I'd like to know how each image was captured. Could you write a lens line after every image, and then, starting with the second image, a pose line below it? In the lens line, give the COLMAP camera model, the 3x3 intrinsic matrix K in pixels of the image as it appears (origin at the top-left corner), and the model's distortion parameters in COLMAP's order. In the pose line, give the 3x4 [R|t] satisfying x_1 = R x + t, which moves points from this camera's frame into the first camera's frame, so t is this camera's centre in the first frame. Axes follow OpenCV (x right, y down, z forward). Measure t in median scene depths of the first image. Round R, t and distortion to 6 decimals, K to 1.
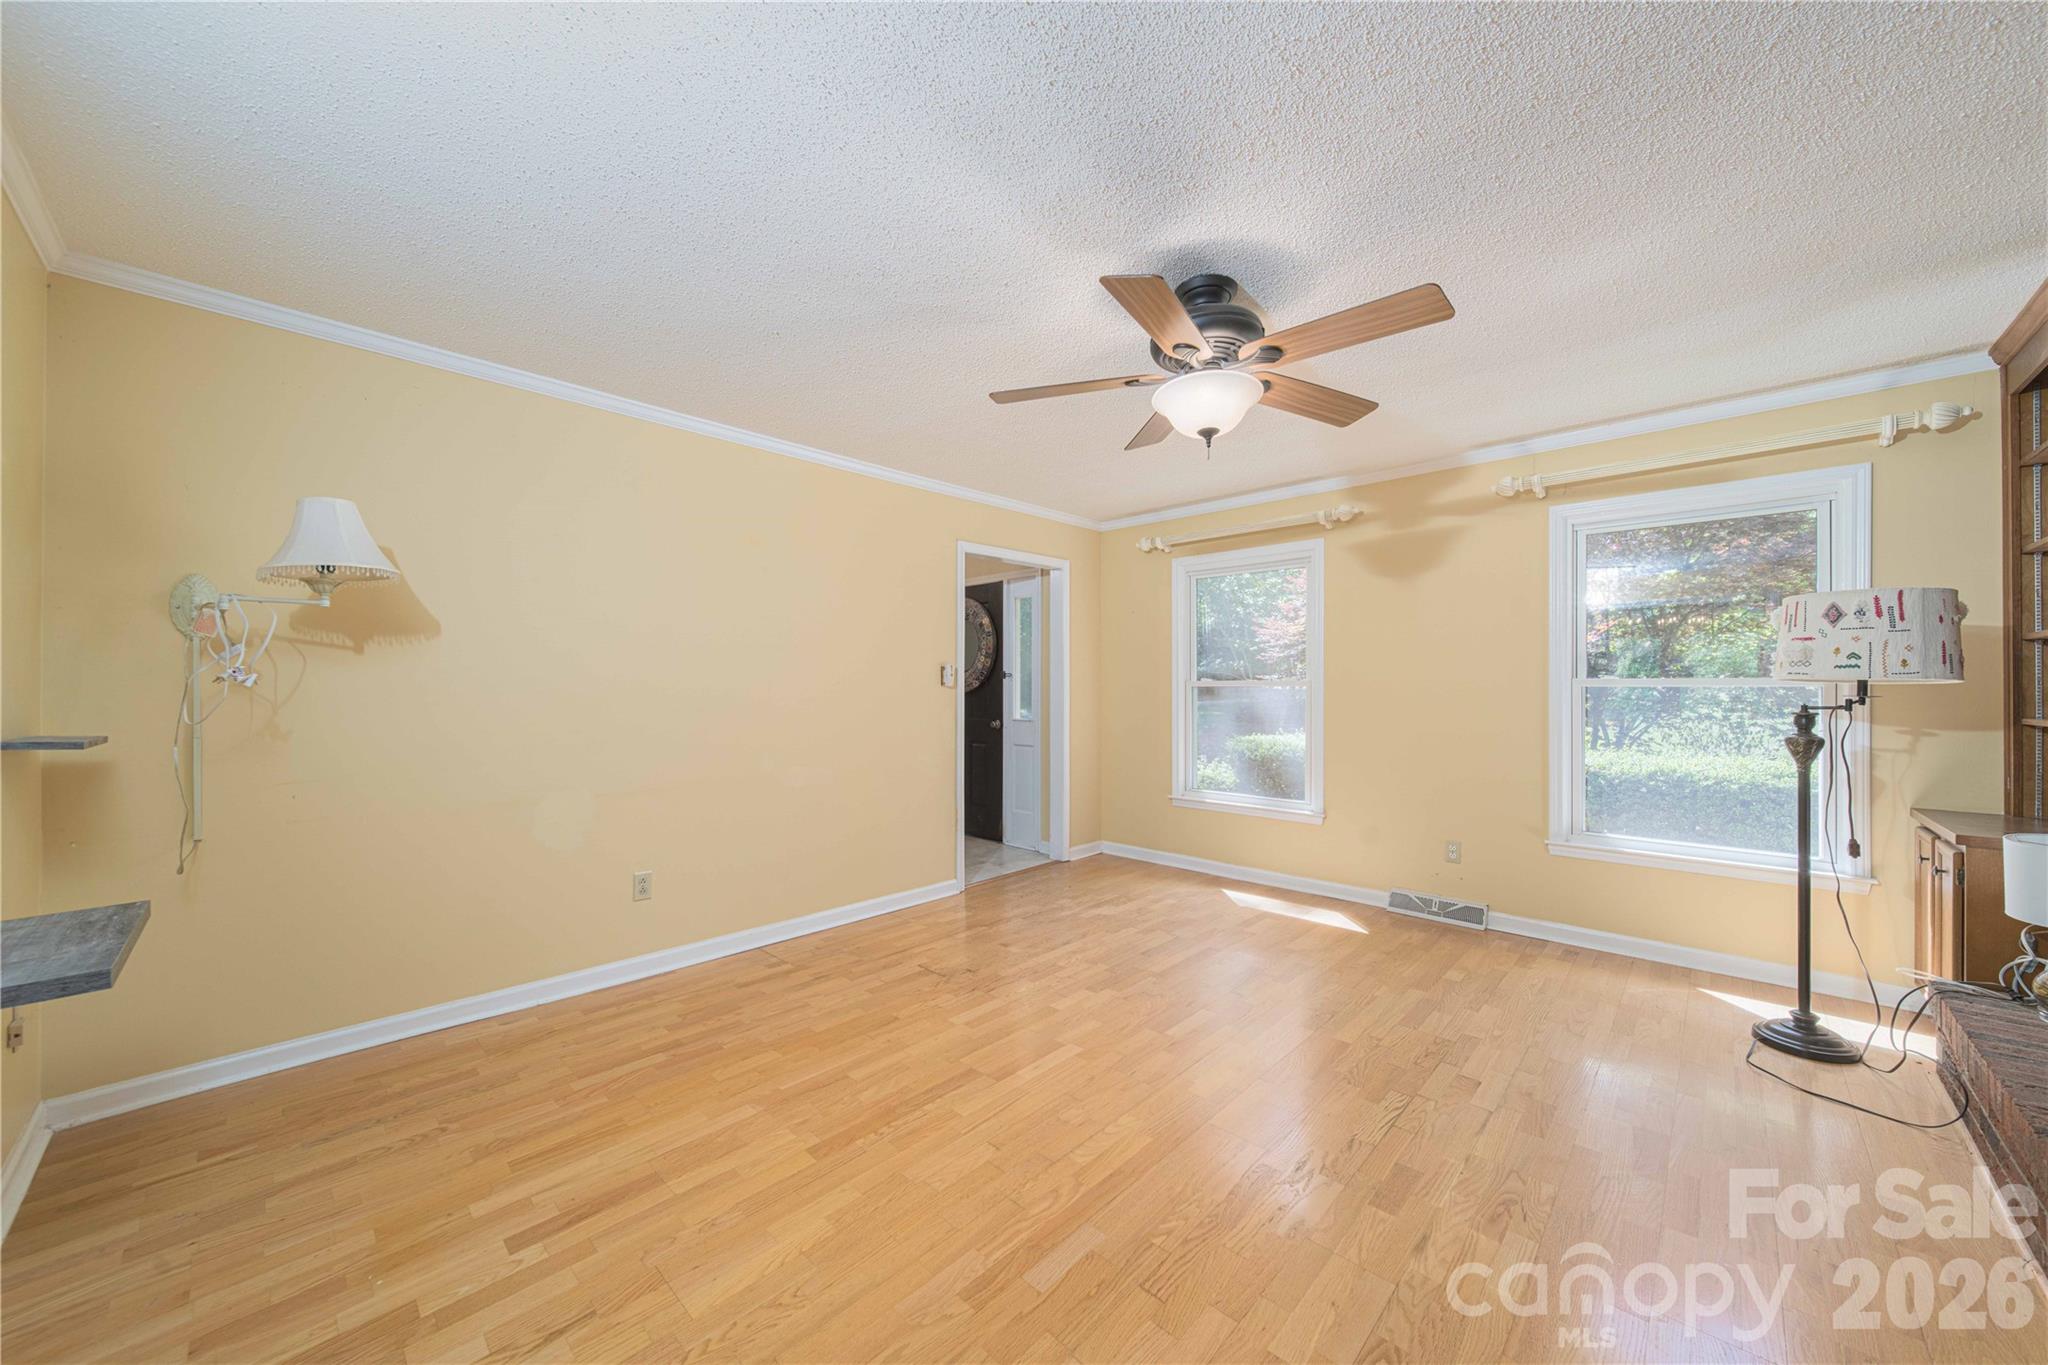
lens RADIAL K [[723.0, 0, 1021.6], [0, 723.0, 687.1], [0, 0, 1]] dist [0.000124, -0.000293]
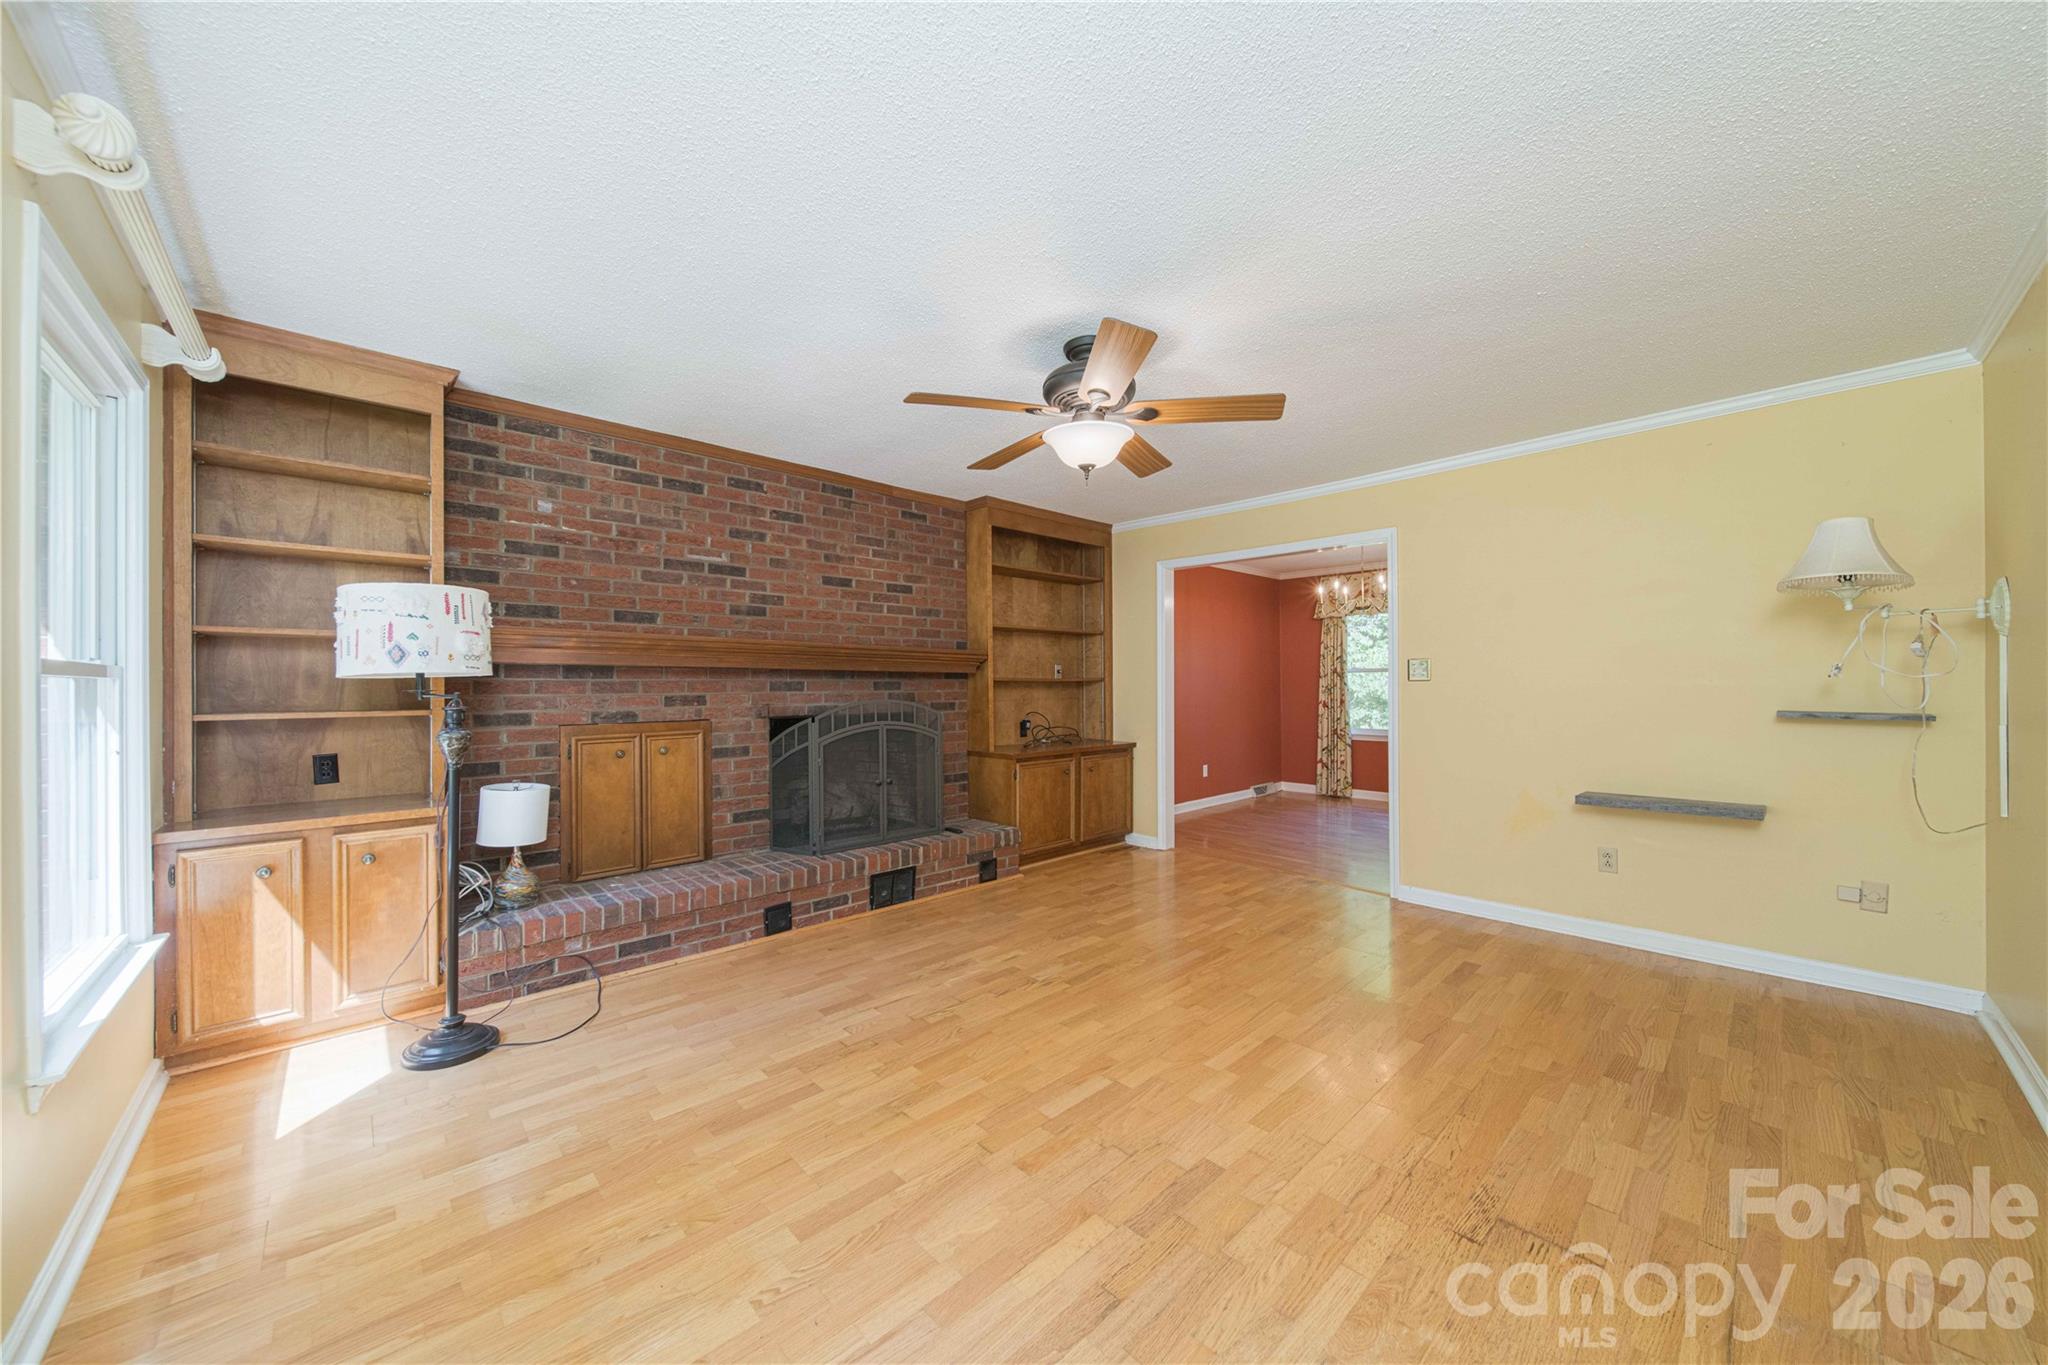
lens RADIAL K [[723.0, 0, 1027.6], [0, 723.0, 688.2], [0, 0, 1]] dist [0.000124, -0.000293]
pose [[-0.999061, -0.001297, 0.043312, 0.261705], [-0.001385, 0.999997, -0.002006, 0.014065], [-0.043309, -0.002064, -0.999060, 1.857853]]
